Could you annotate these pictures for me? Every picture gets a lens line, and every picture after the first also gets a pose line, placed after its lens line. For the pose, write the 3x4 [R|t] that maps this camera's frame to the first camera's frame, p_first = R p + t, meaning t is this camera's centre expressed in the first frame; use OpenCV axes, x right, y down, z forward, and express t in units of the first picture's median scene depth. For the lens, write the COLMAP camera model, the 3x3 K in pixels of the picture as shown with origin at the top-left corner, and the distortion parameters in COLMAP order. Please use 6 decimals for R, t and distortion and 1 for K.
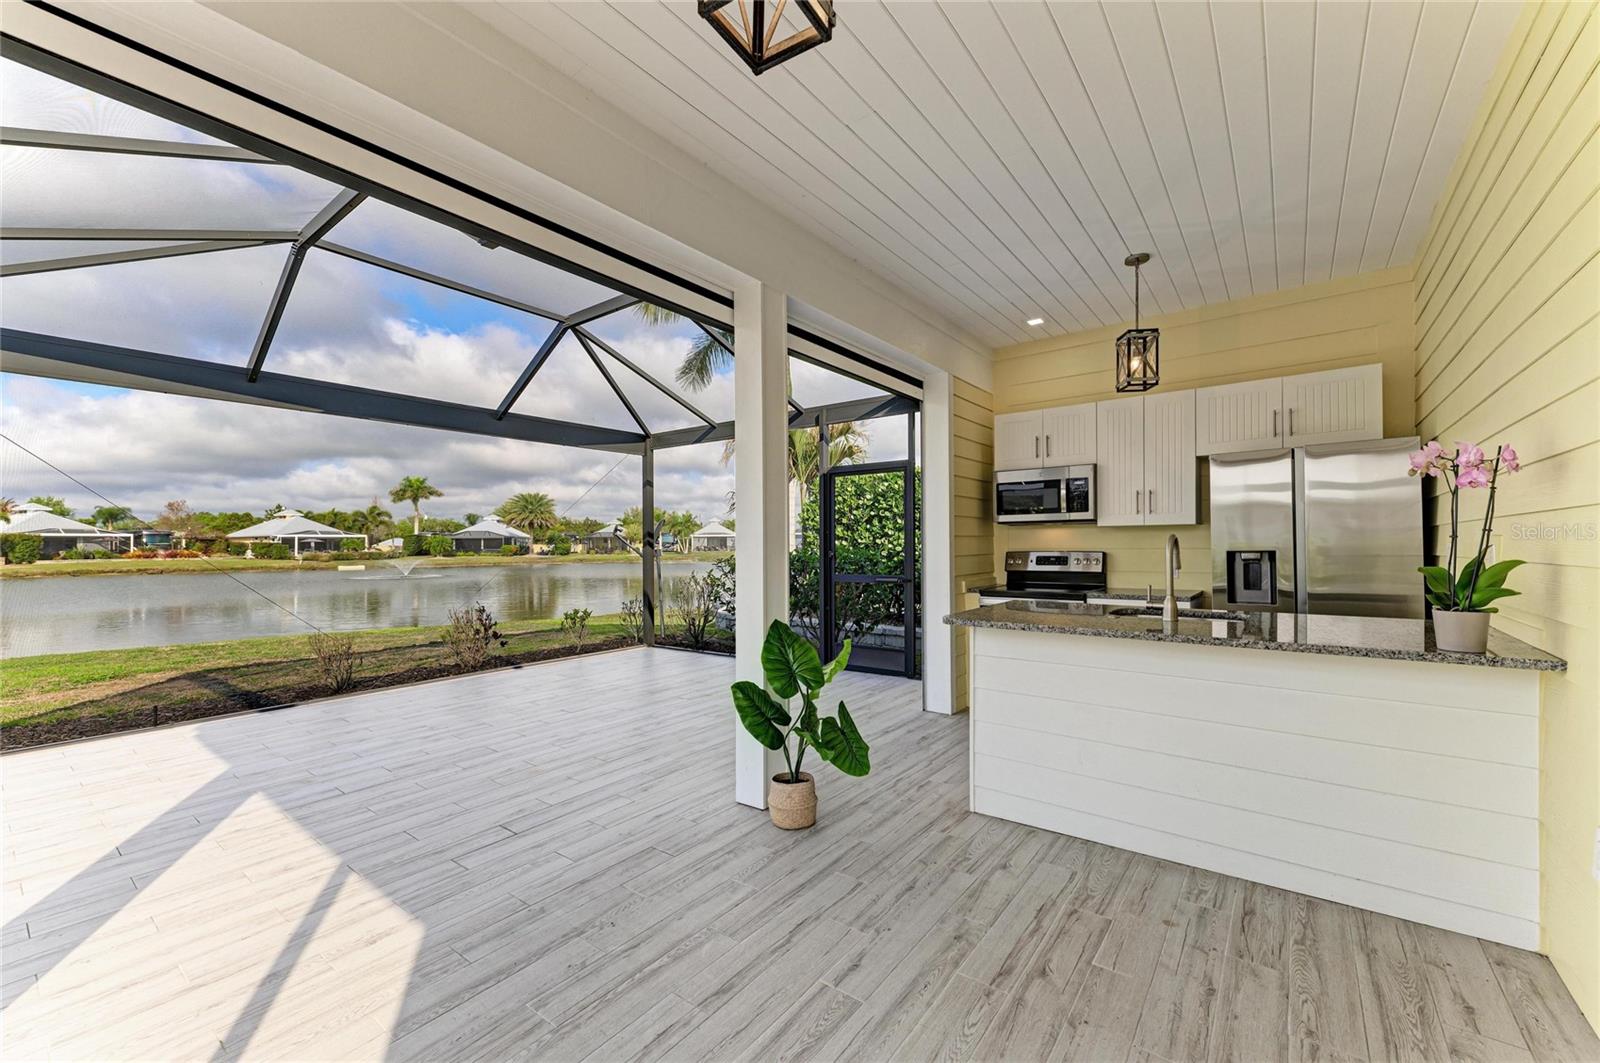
lens RADIAL K [[631.0, 0, 809.4], [0, 631.0, 539.5], [0, 0, 1]] dist [0.019103, -0.007532]
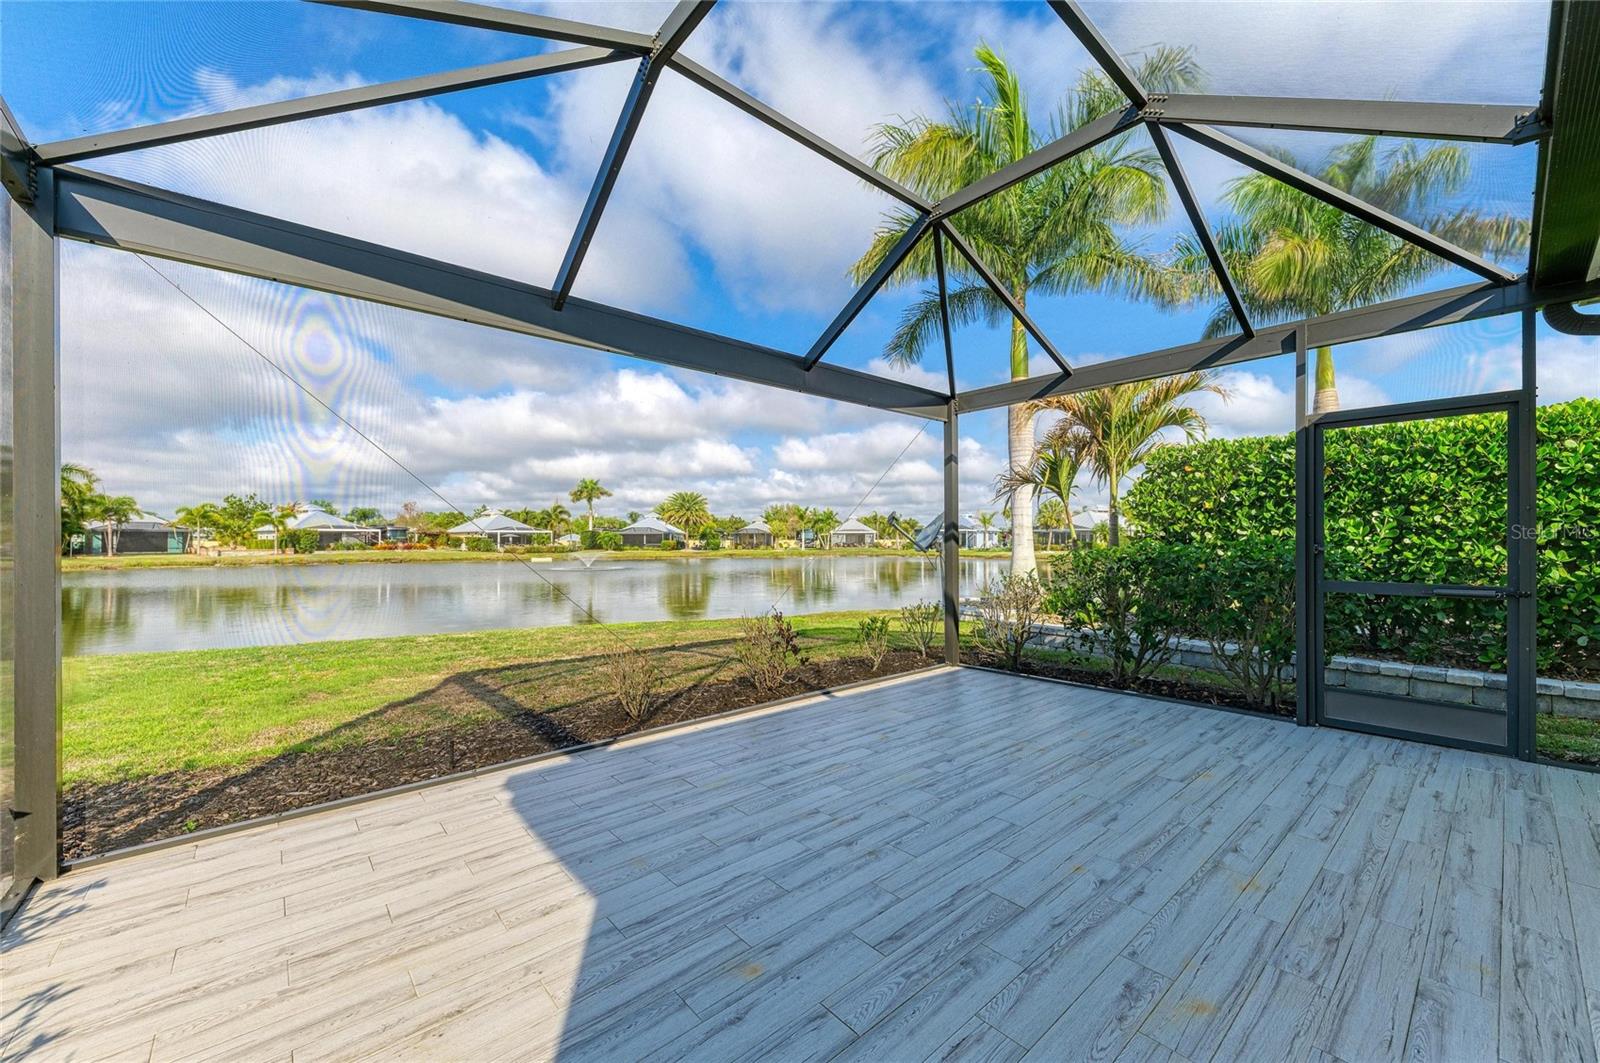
lens RADIAL K [[612.4, 0, 810.2], [0, 612.4, 537.4], [0, 0, 1]] dist [0.004629, -0.000493]
pose [[0.979851, 0.003885, -0.199693, -0.272888], [-0.003579, 0.999992, 0.001895, 0.009142], [0.199698, -0.001142, 0.979857, 0.218587]]
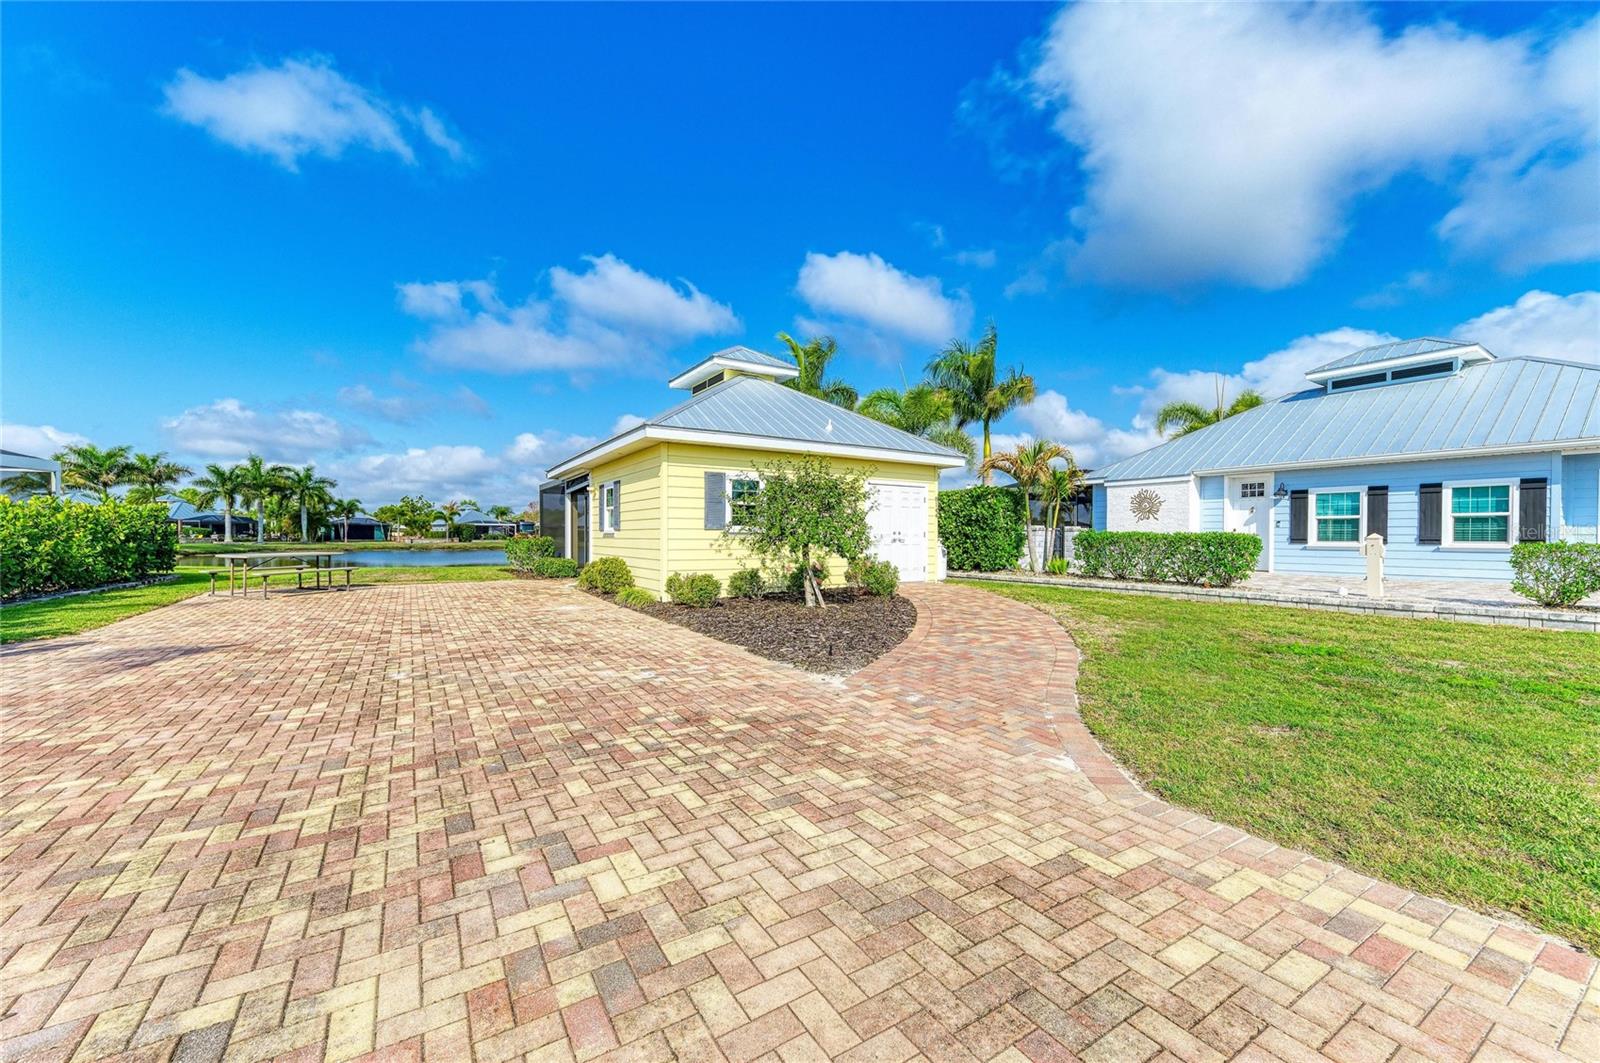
lens RADIAL K [[619.9, 0, 809.4], [0, 619.9, 537.6], [0, 0, 1]] dist [0.012073, -0.000157]
pose [[0.938571, 0.012327, -0.344865, 1.141309], [-0.009013, 0.999897, 0.011213, 0.006484], [0.344968, -0.007416, 0.938585, -1.479808]]
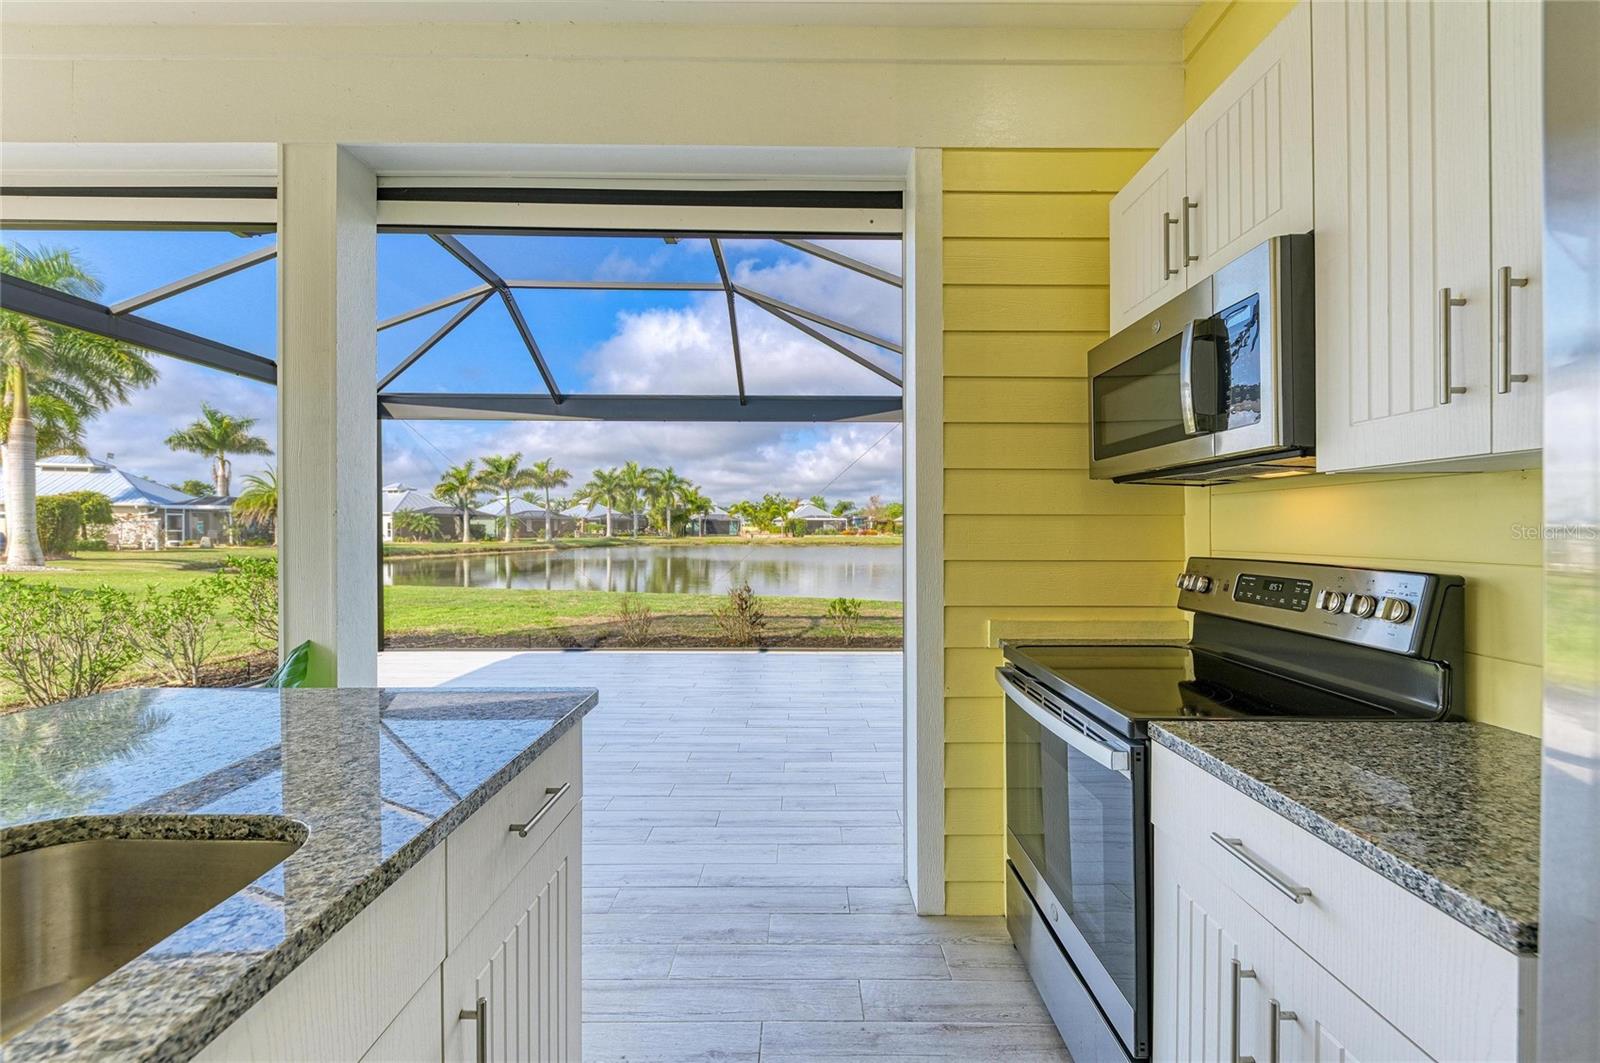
lens RADIAL K [[621.3, 0, 807.1], [0, 621.3, 541.8], [0, 0, 1]] dist [0.010275, -0.000290]
pose [[0.607175, 0.026900, -0.794113, 0.295747], [-0.002654, 0.999490, 0.031827, -0.000428], [0.794564, -0.017217, 0.606936, 0.380182]]
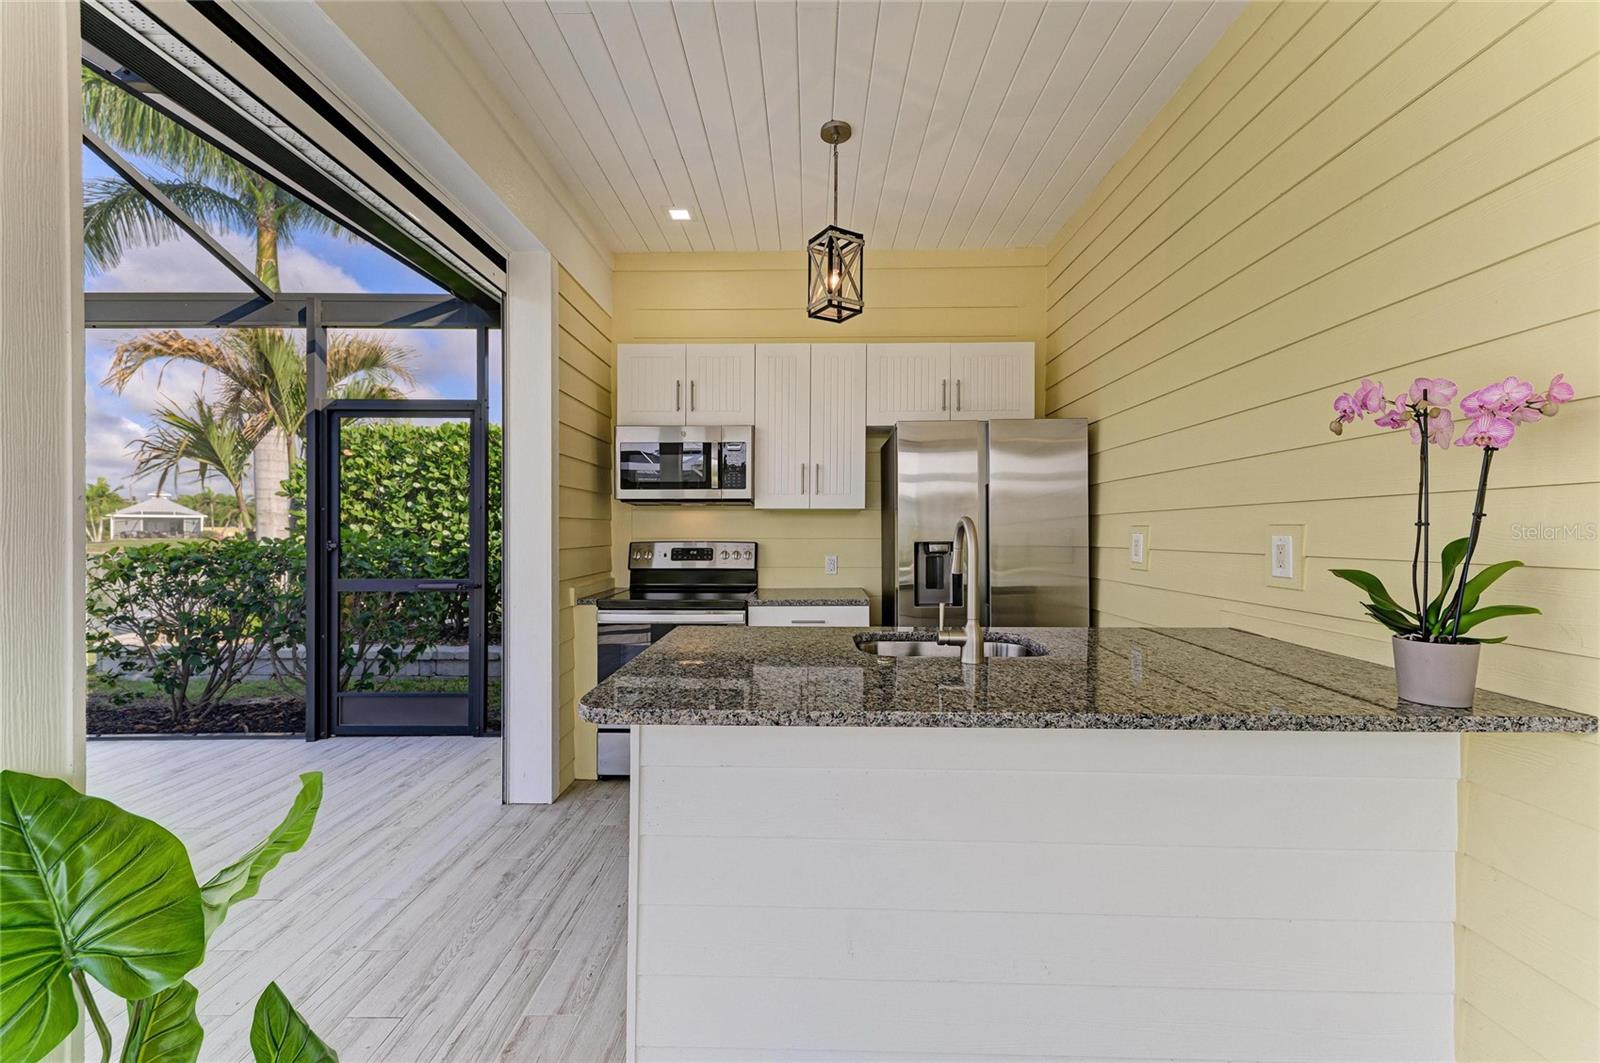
lens RADIAL K [[636.1, 0, 803.3], [0, 636.1, 535.5], [0, 0, 1]] dist [0.009109, -0.000264]
pose [[0.804846, 0.005104, 0.593462, 0.027362], [-0.012662, 0.999883, 0.008573, 0.002061], [-0.593349, -0.014414, 0.804816, 0.195972]]
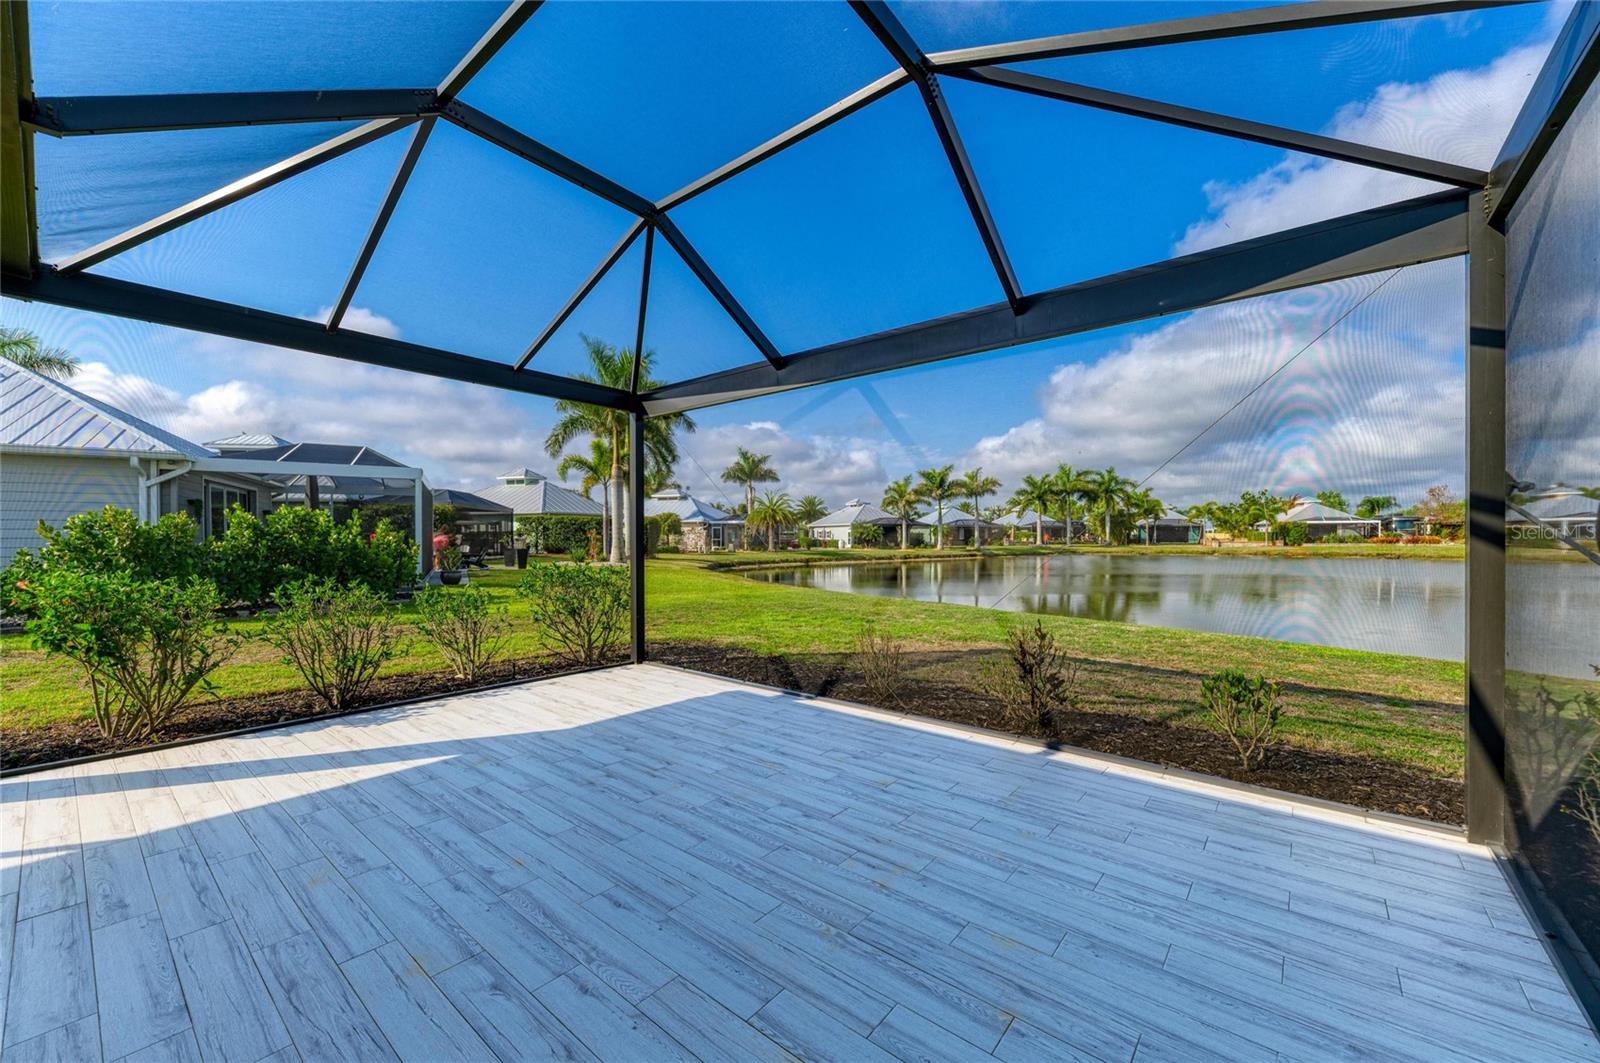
lens RADIAL K [[614.4, 0, 806.7], [0, 614.4, 540.2], [0, 0, 1]] dist [0.011427, -0.004986]
pose [[-0.037064, 0.014154, -0.999213, 0.071148], [0.009654, 0.999858, 0.013805, 0.008080], [0.999266, -0.009135, -0.037195, 0.663615]]
